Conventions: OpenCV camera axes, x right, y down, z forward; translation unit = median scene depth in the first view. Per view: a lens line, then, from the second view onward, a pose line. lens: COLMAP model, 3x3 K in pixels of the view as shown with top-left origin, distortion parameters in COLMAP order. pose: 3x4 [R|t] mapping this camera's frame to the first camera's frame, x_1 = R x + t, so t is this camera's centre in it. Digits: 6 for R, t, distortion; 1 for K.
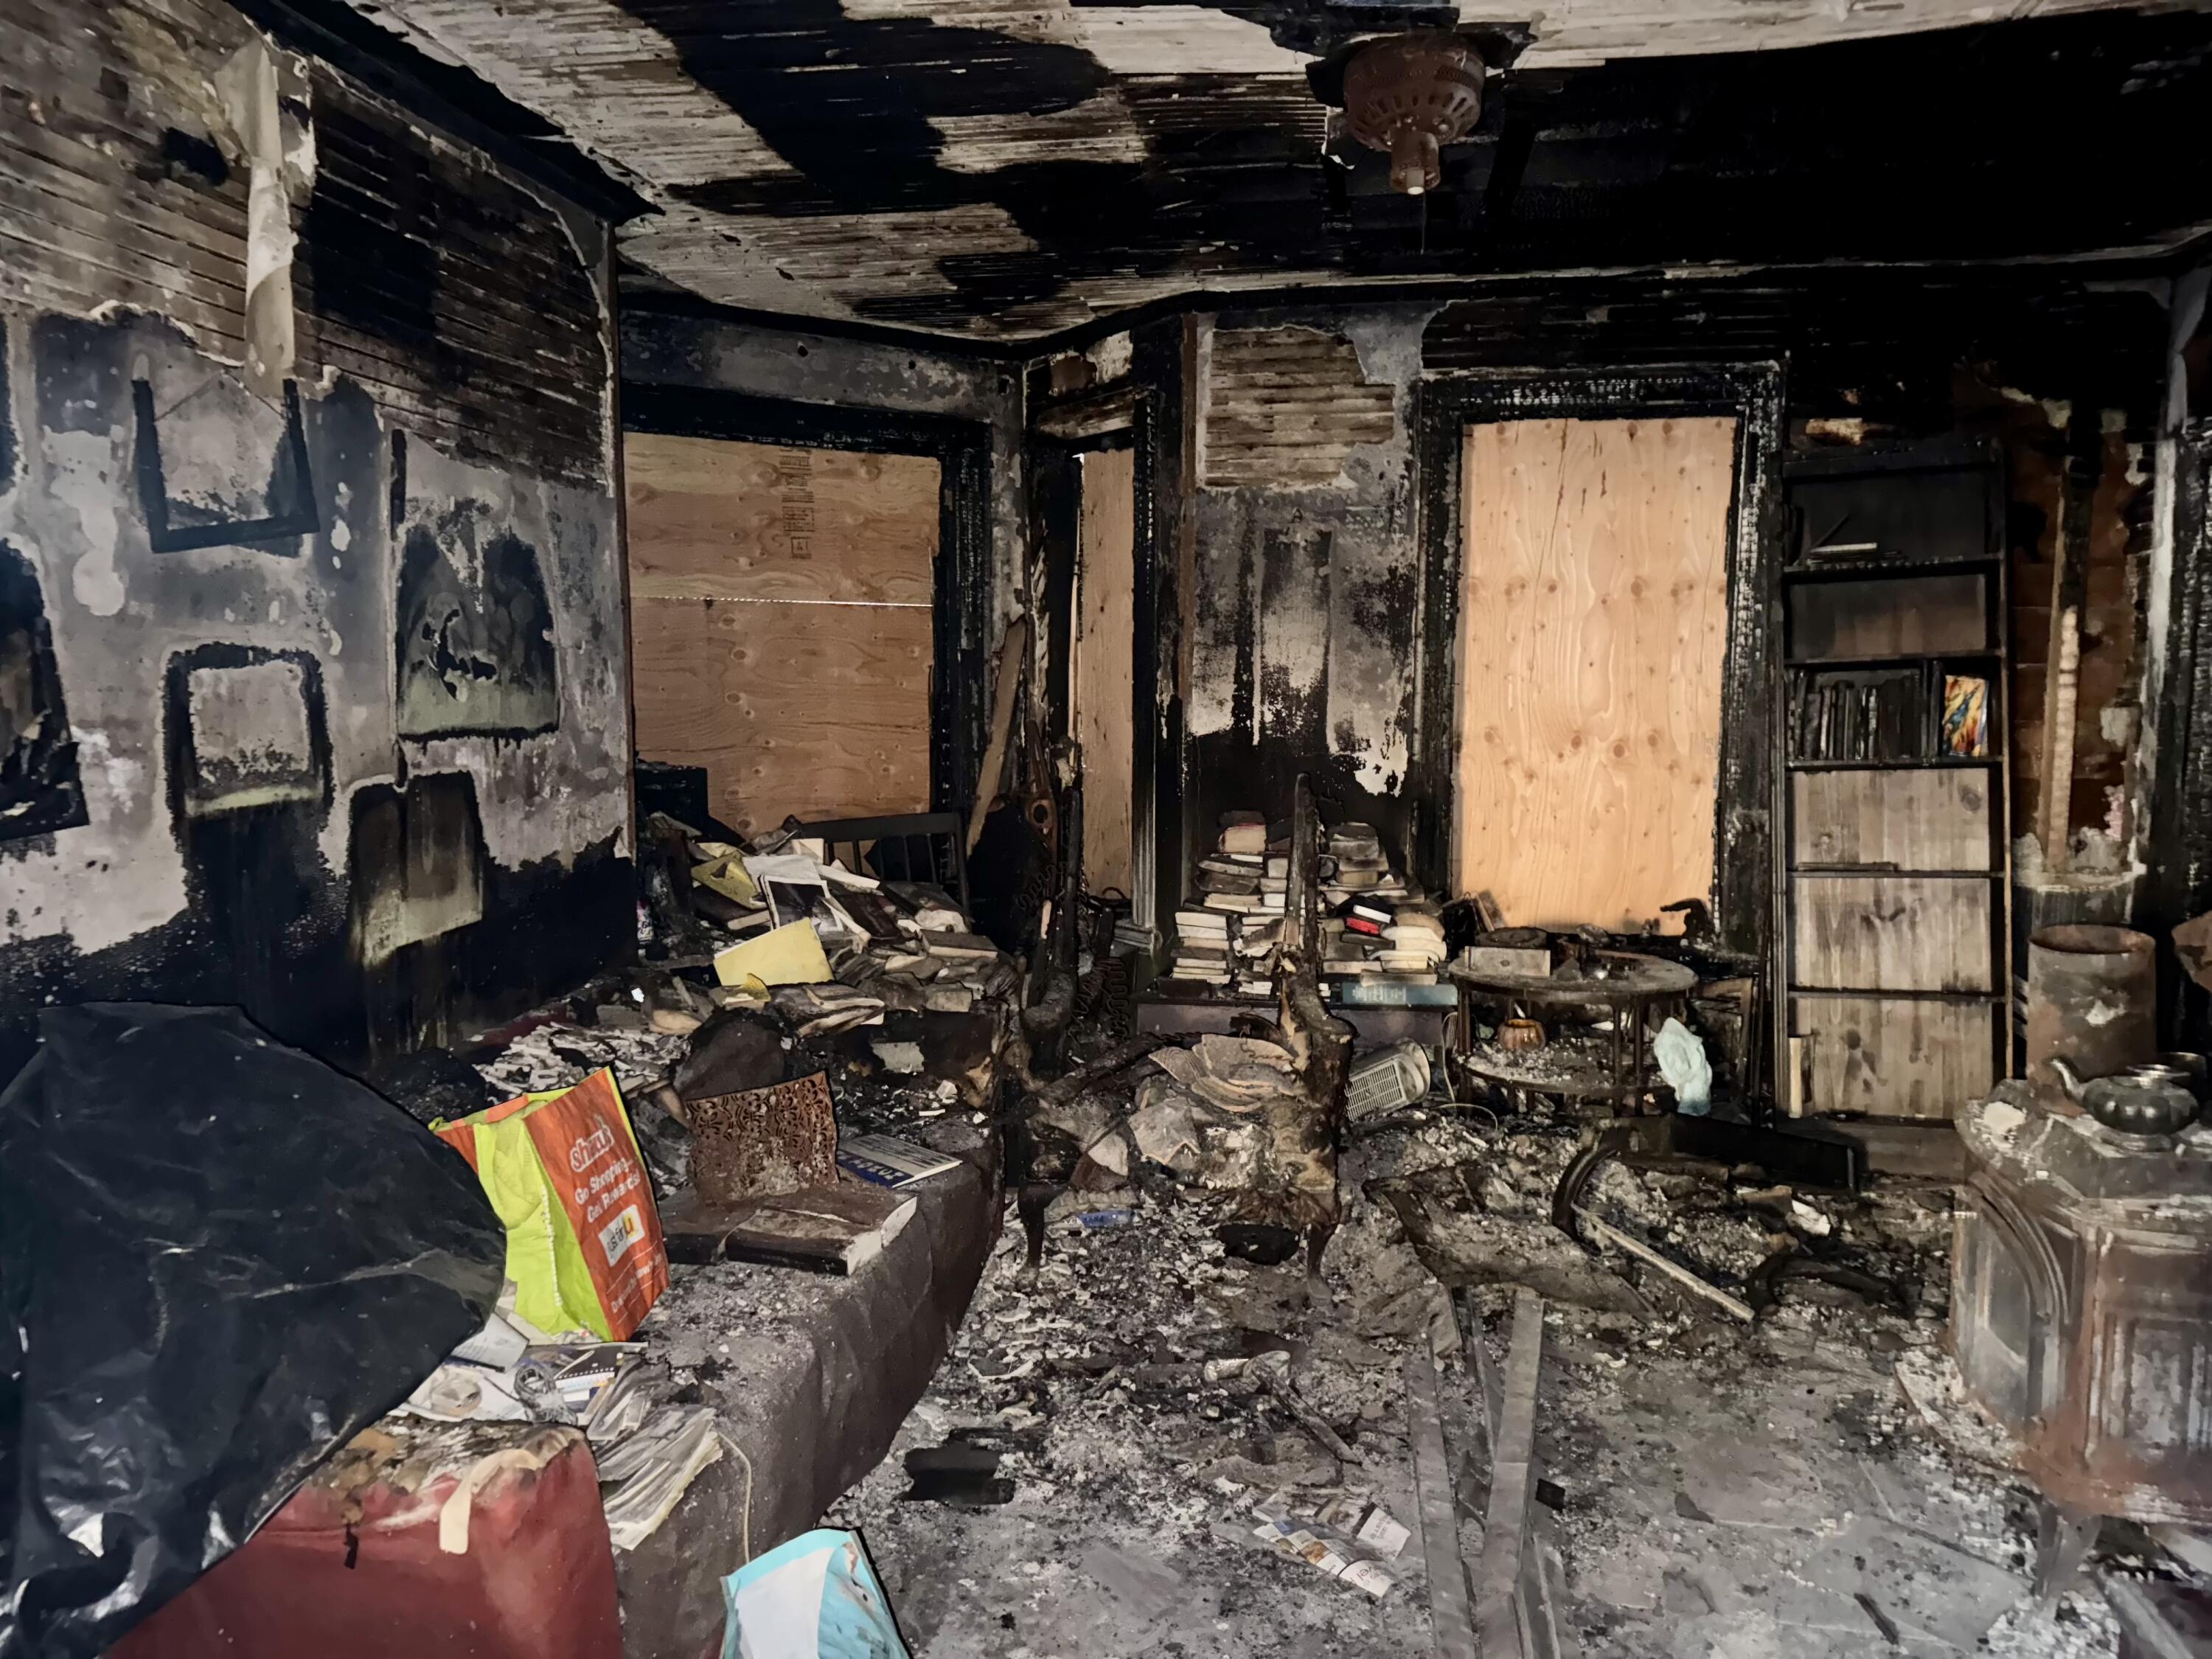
lens RADIAL K [[1533.8, 0, 1109.0], [0, 1533.8, 825.5], [0, 0, 1]] dist [-0.009325, -0.003924]
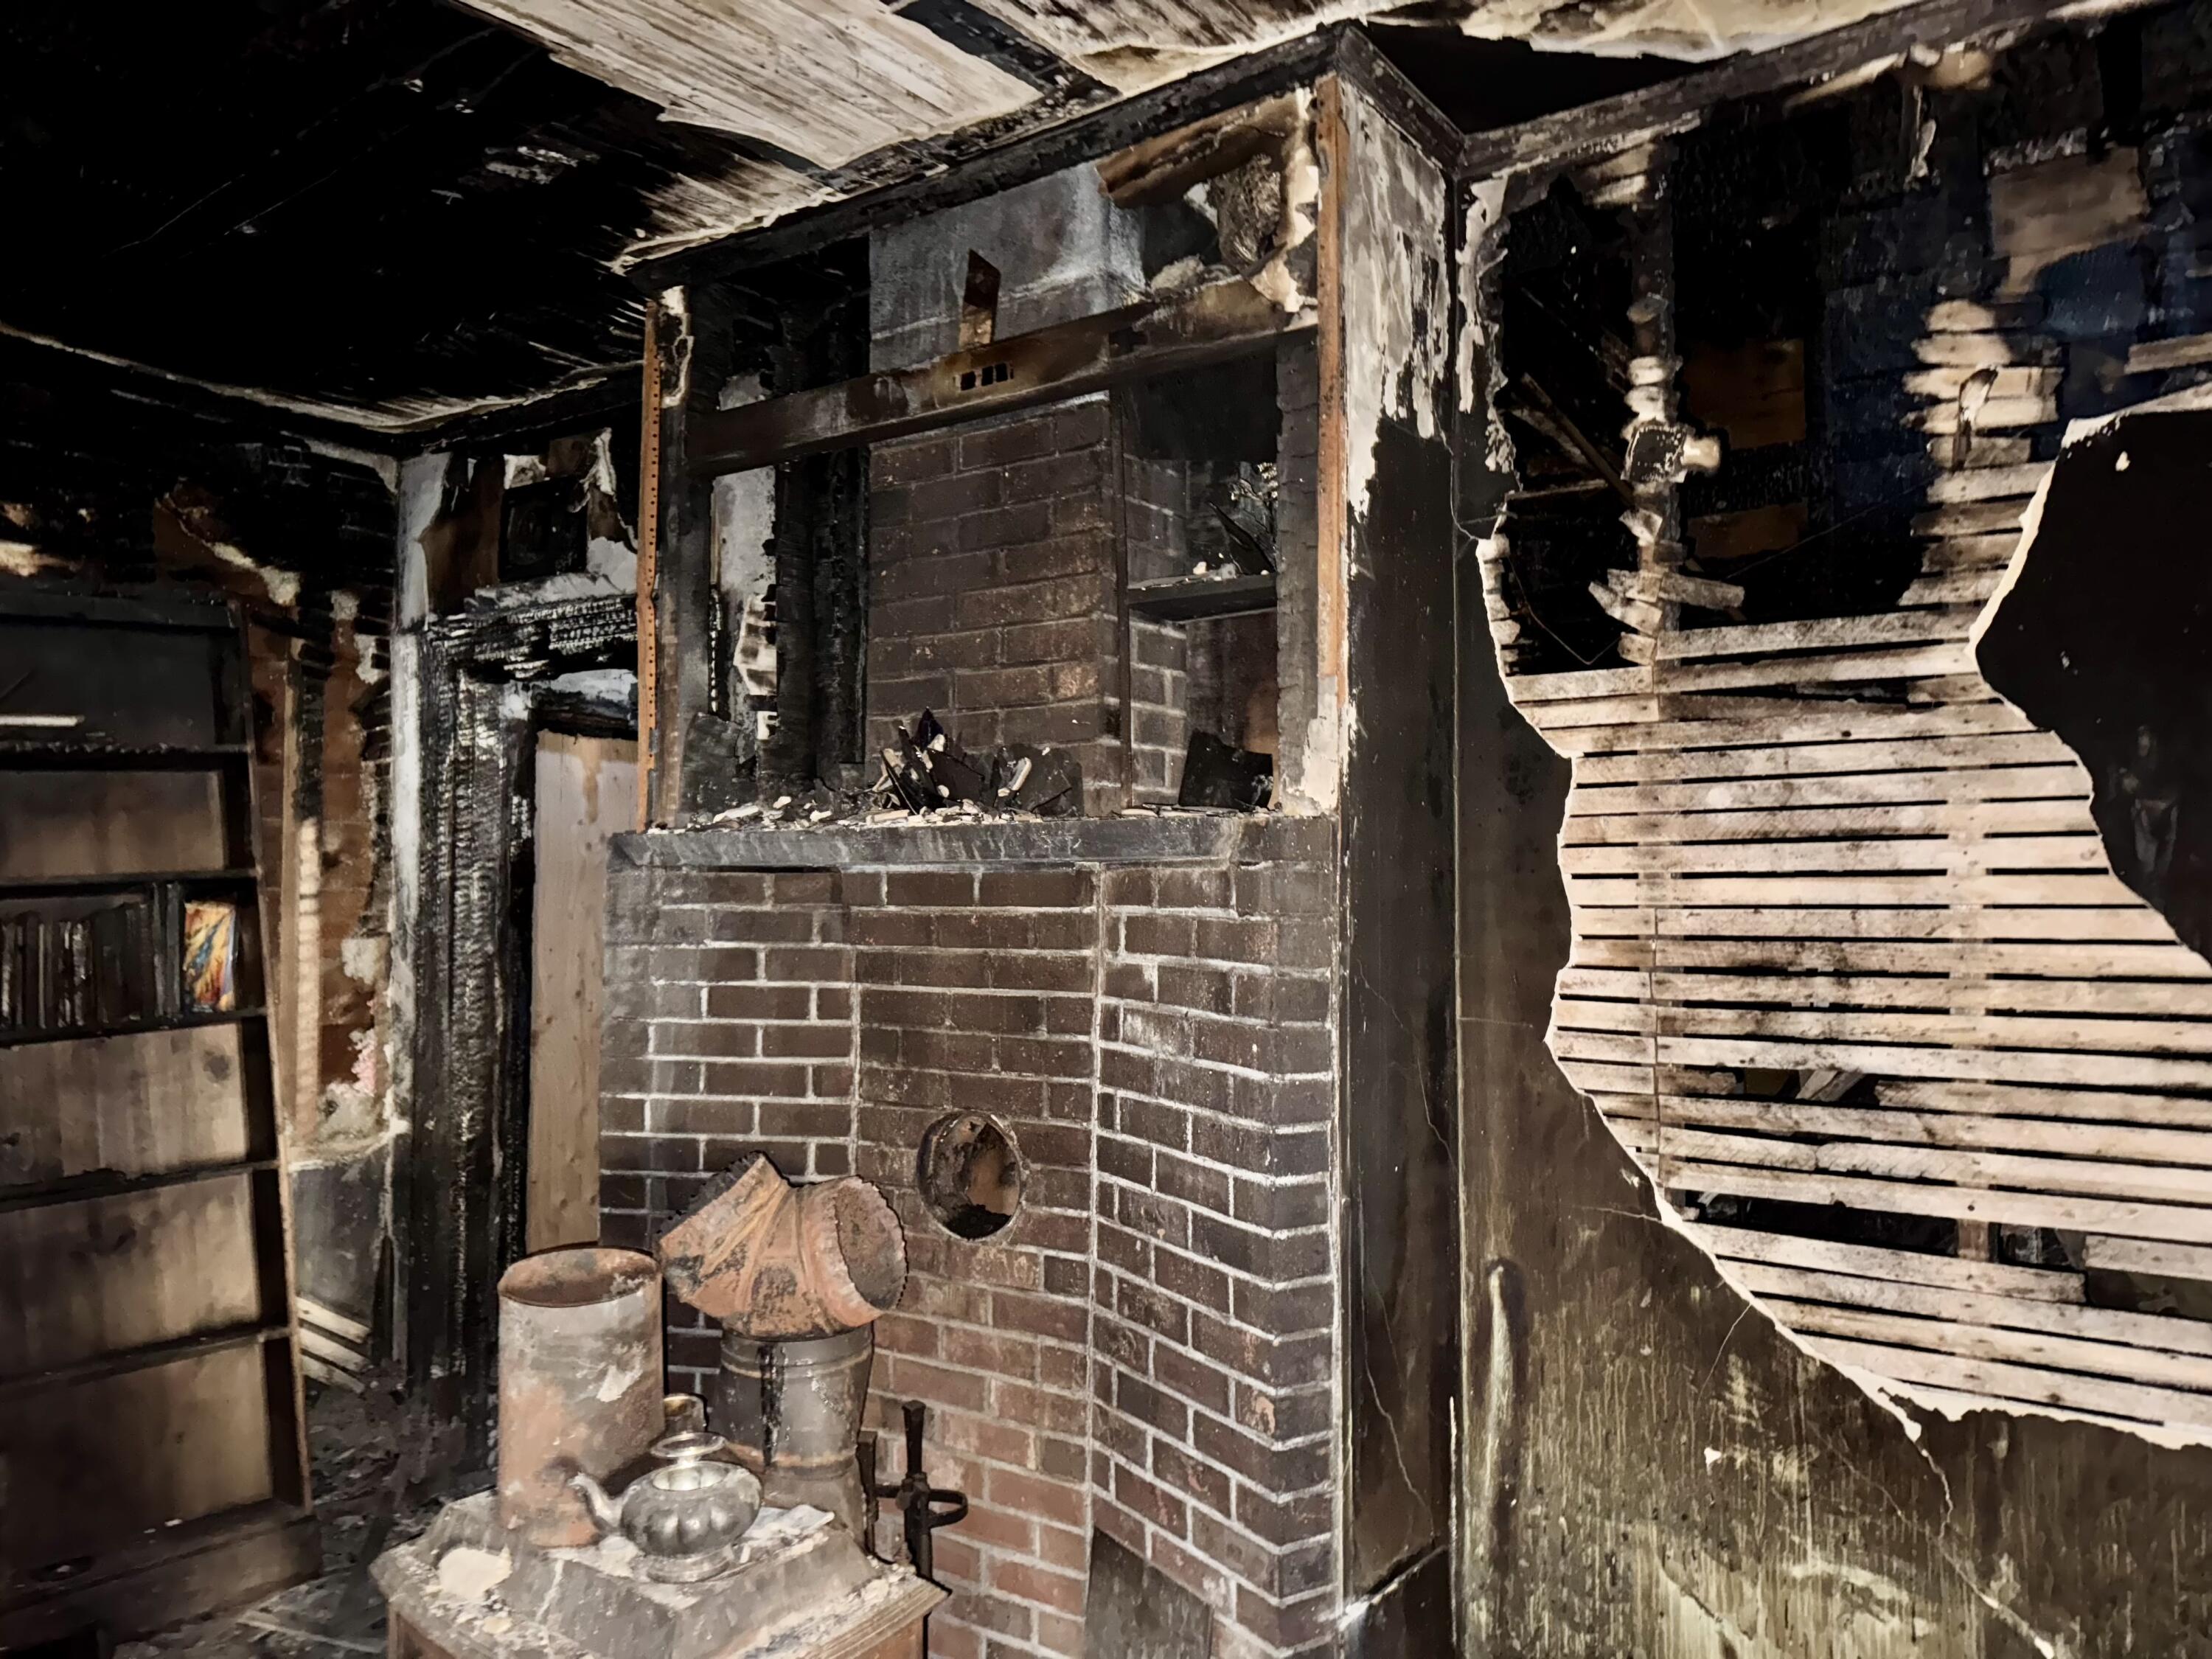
lens RADIAL K [[1533.8, 0, 1109.8], [0, 1533.8, 835.9], [0, 0, 1]] dist [-0.009325, -0.003924]
pose [[0.410549, 0.030192, 0.911339, 0.054382], [0.095376, 0.992547, -0.075848, -0.030242], [-0.906837, 0.118059, 0.404610, 0.278342]]
